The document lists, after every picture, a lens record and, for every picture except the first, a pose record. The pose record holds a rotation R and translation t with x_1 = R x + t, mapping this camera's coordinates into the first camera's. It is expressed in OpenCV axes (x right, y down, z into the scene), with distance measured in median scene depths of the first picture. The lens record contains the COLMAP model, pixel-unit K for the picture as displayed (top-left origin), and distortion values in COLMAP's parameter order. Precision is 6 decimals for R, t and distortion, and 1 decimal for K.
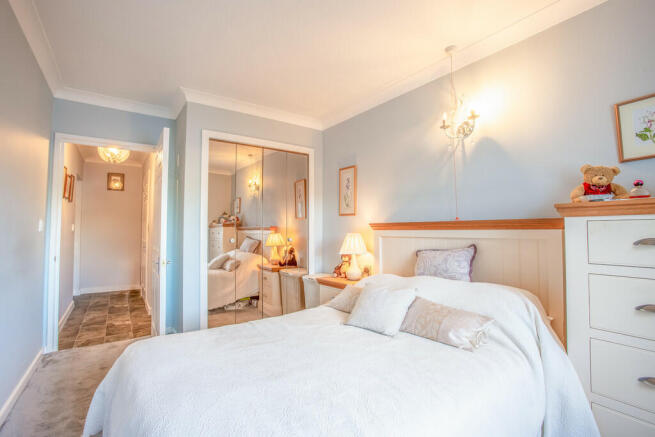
lens RADIAL K [[313.8, 0, 326.0], [0, 313.8, 217.0], [0, 0, 1]] dist [-0.025553, 0.014166]
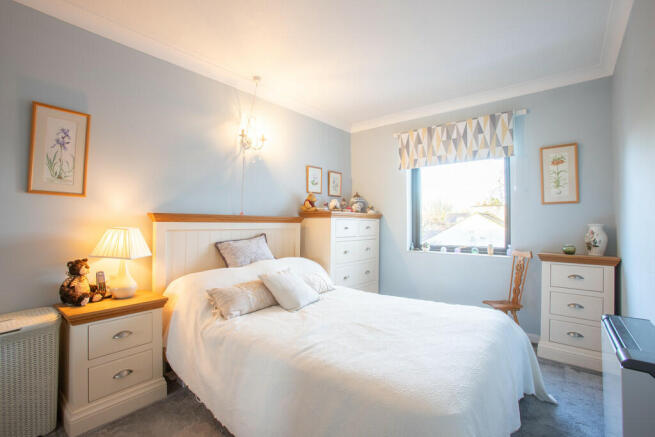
lens RADIAL K [[313.8, 0, 323.1], [0, 313.8, 215.4], [0, 0, 1]] dist [-0.025553, 0.014166]
pose [[-0.249893, 0.027823, 0.967874, -0.797112], [-0.043262, 0.998268, -0.039867, 0.045258], [-0.967307, -0.051835, -0.248256, 0.944635]]
